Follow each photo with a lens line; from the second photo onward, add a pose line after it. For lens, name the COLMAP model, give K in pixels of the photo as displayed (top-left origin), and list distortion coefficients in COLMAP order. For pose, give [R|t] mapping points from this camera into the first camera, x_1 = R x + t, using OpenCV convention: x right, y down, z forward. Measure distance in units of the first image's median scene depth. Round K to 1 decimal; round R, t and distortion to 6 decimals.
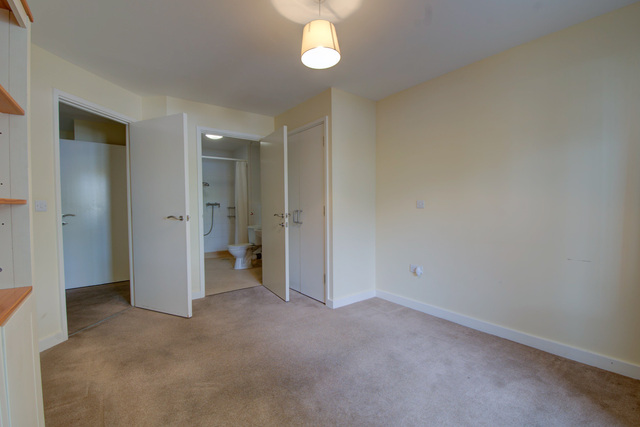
lens RADIAL K [[292.3, 0, 320.0], [0, 292.3, 215.1], [0, 0, 1]] dist [-0.002629, -0.000433]
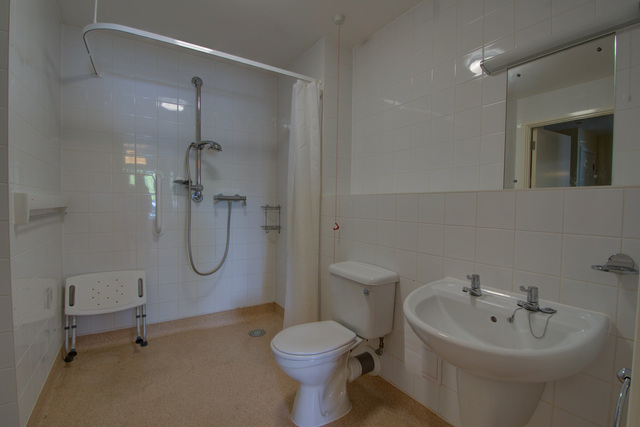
lens RADIAL K [[292.3, 0, 319.8], [0, 292.3, 211.9], [0, 0, 1]] dist [-0.002629, -0.000433]
pose [[0.996537, 0.013578, -0.082030, -0.201517], [-0.015197, 0.999701, -0.019152, -0.011682], [0.081745, 0.020332, 0.996446, 0.587753]]
